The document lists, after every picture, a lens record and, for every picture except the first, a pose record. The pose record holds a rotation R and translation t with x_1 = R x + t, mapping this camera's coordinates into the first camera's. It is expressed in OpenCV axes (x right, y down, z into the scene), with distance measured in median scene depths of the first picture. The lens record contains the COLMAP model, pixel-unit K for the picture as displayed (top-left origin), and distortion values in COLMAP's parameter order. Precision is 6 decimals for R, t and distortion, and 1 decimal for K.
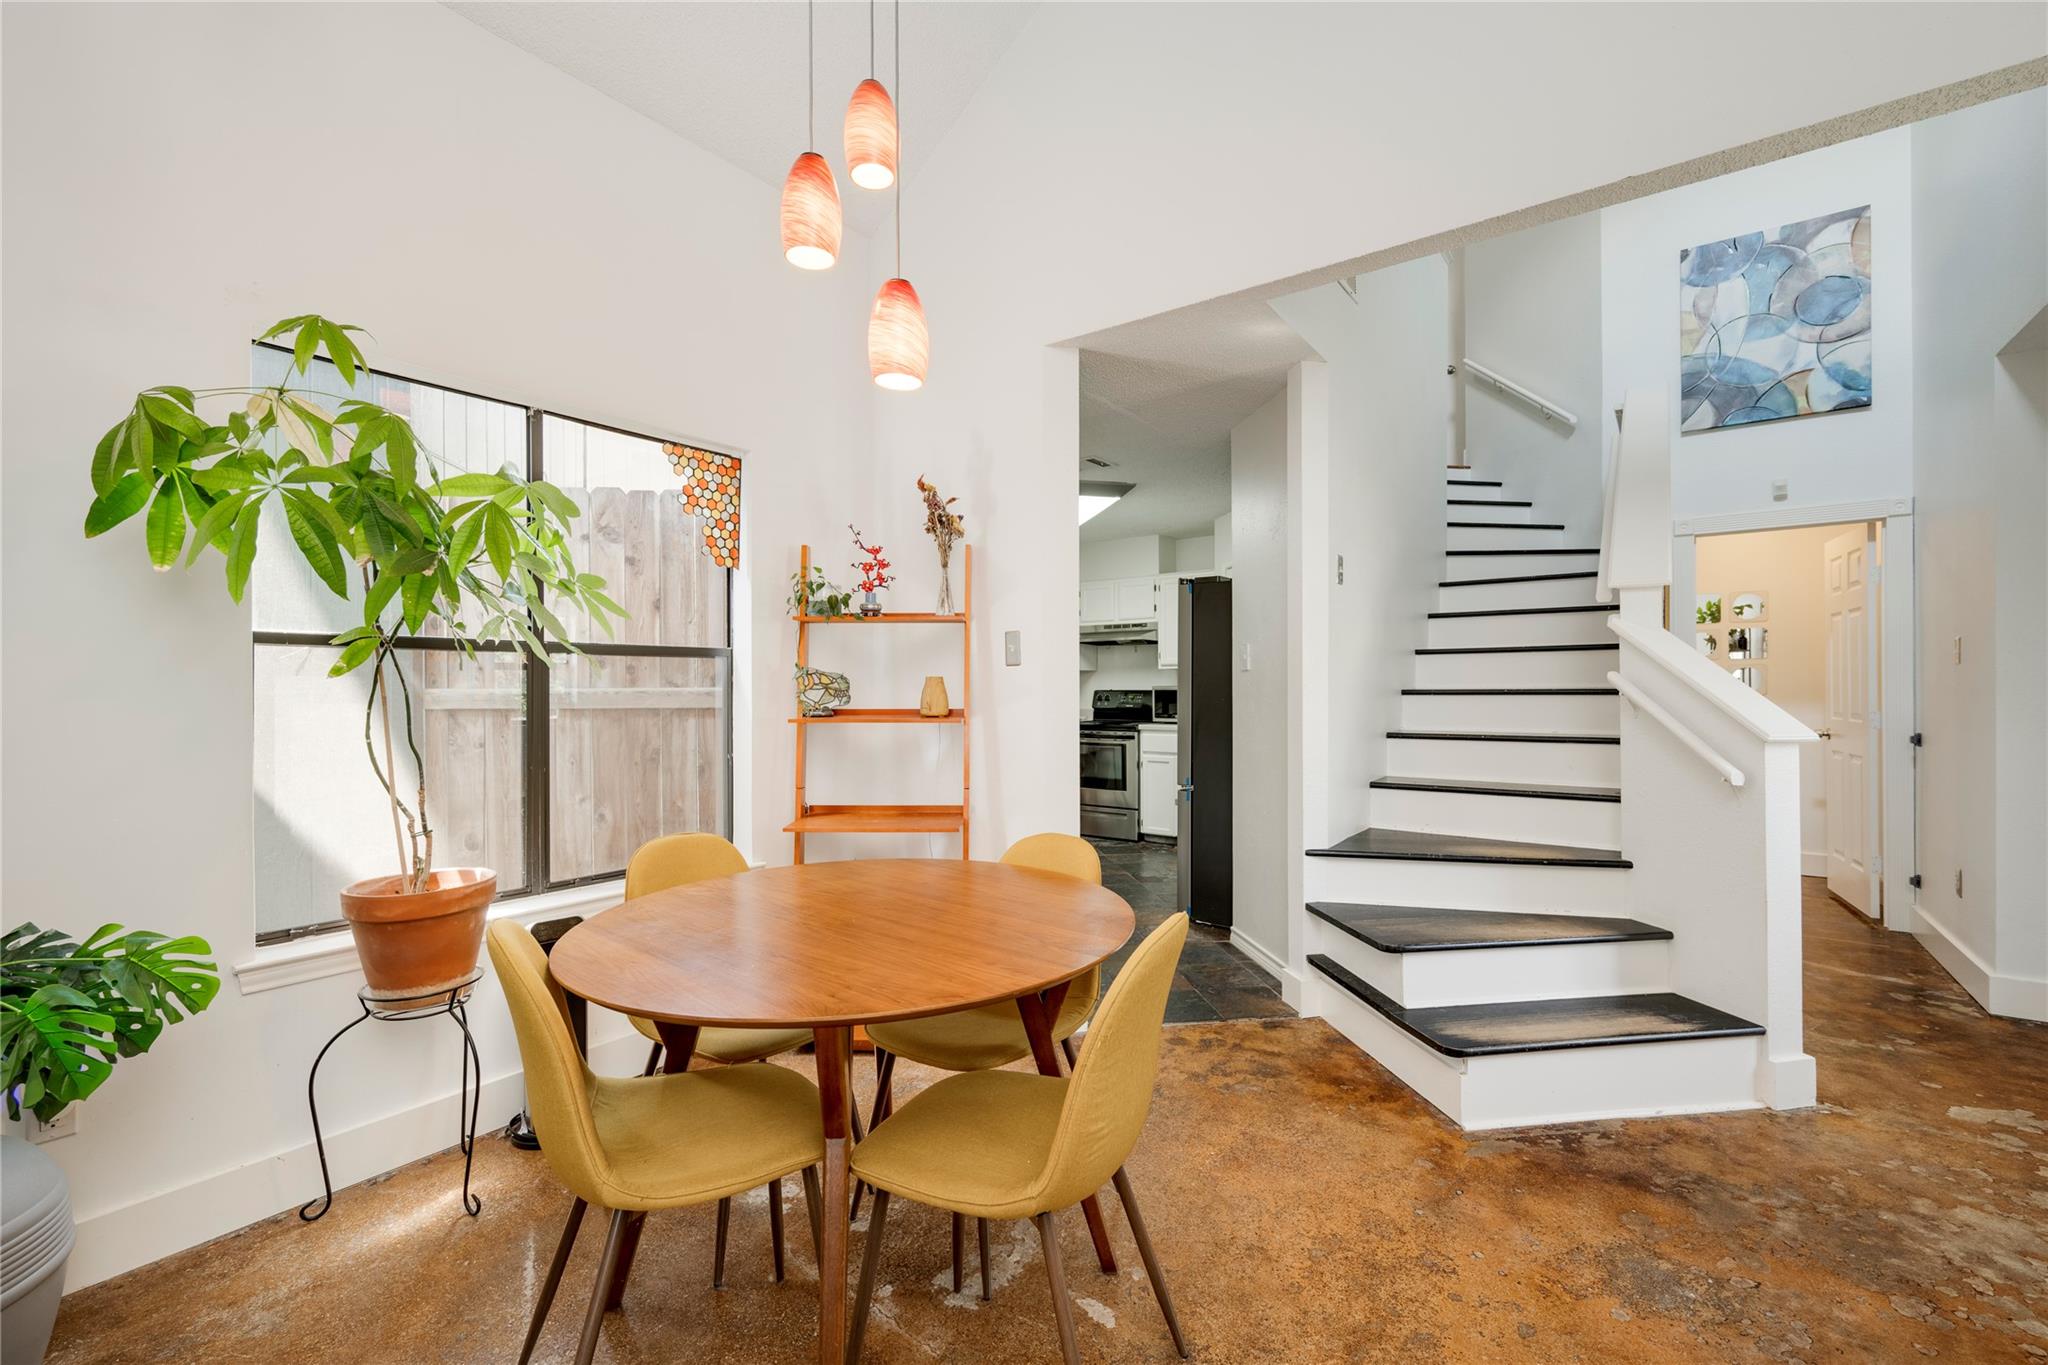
lens RADIAL K [[899.4, 0, 1024.0], [0, 899.4, 682.5], [0, 0, 1]] dist [-0.001612, -0.000154]
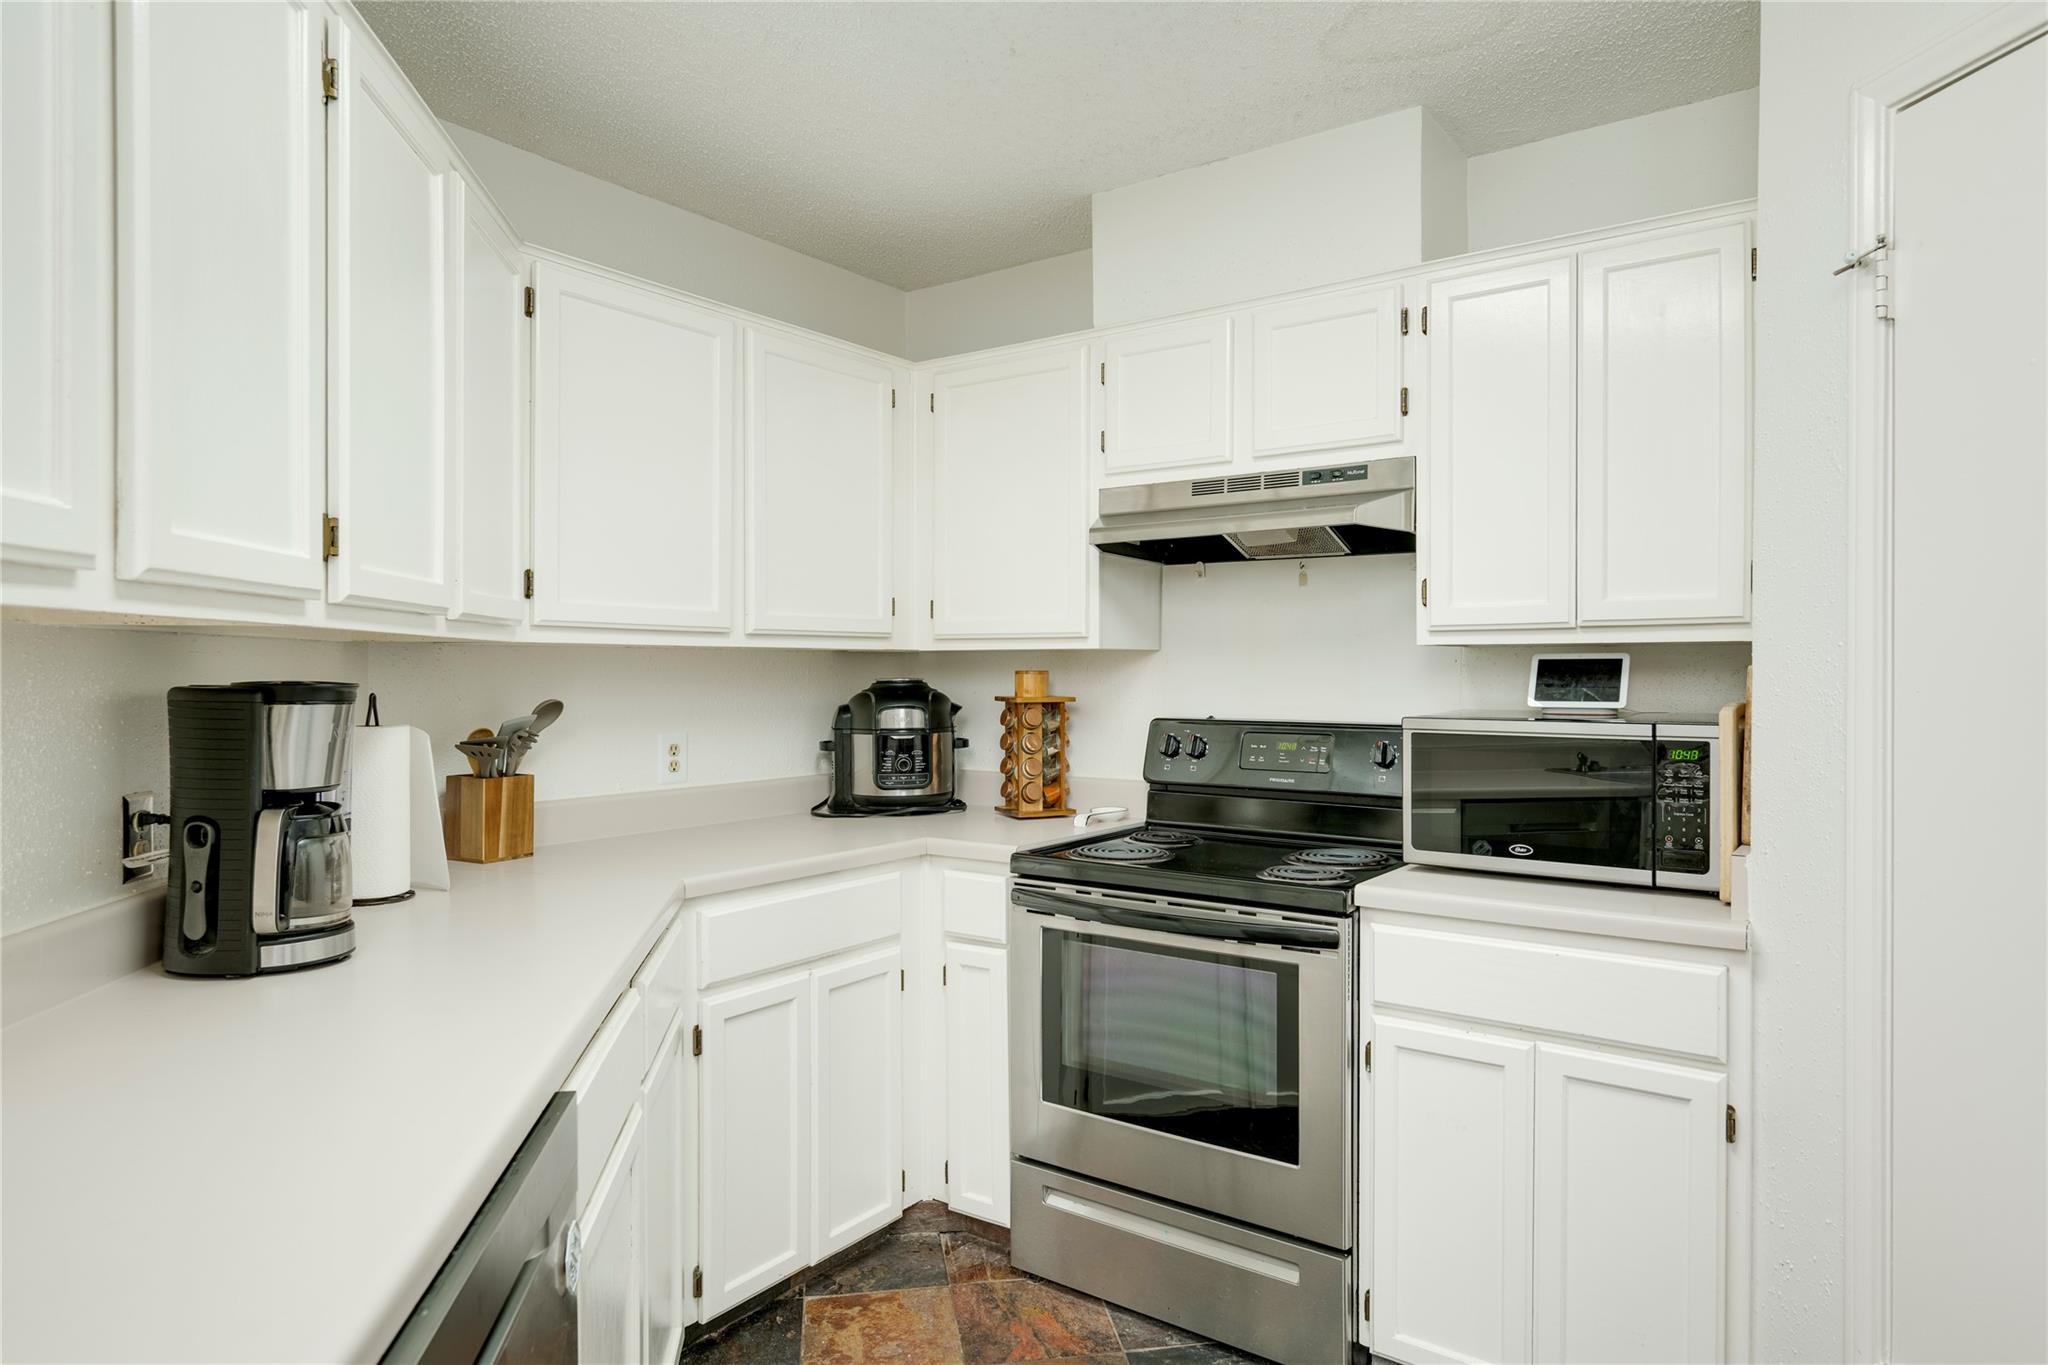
lens RADIAL K [[1185.3, 0, 1024.0], [0, 1185.3, 682.5], [0, 0, 1]] dist [-0.001417, -0.000382]
pose [[0.999976, 0.006268, -0.002952, 0.041746], [-0.006223, 0.999870, 0.014873, -0.008803], [0.003045, -0.014855, 0.999885, 0.673556]]
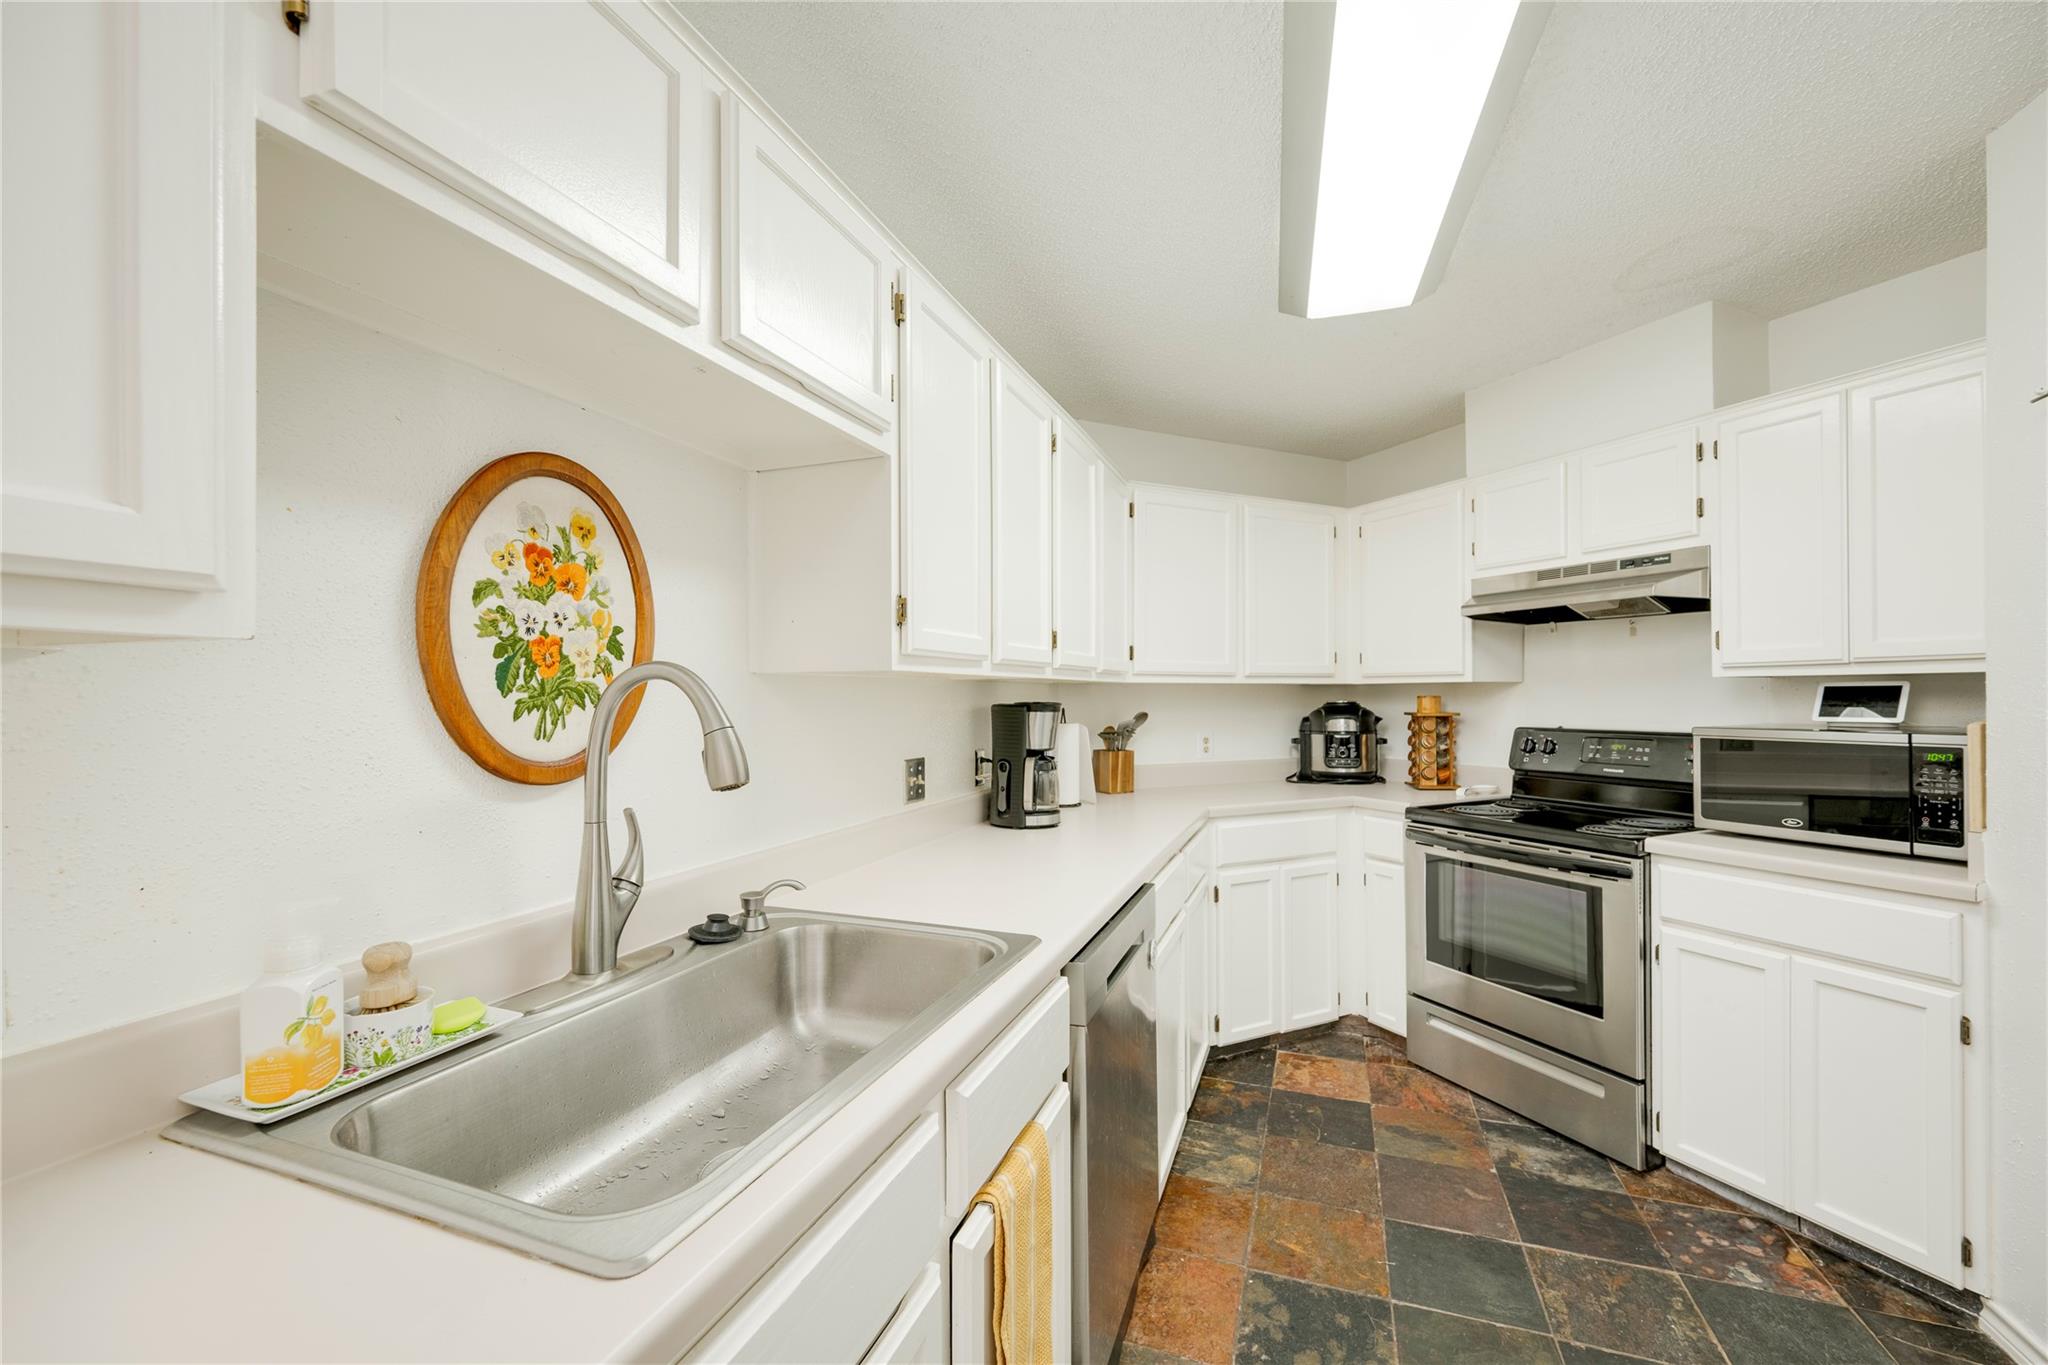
lens RADIAL K [[812.5, 0, 1024.0], [0, 812.5, 682.5], [0, 0, 1]] dist [-0.001564, -0.000185]
pose [[0.865966, -0.005612, -0.500071, 0.074293], [0.000507, 0.999946, -0.010344, -0.009661], [0.500102, 0.008704, 0.865923, 0.588418]]
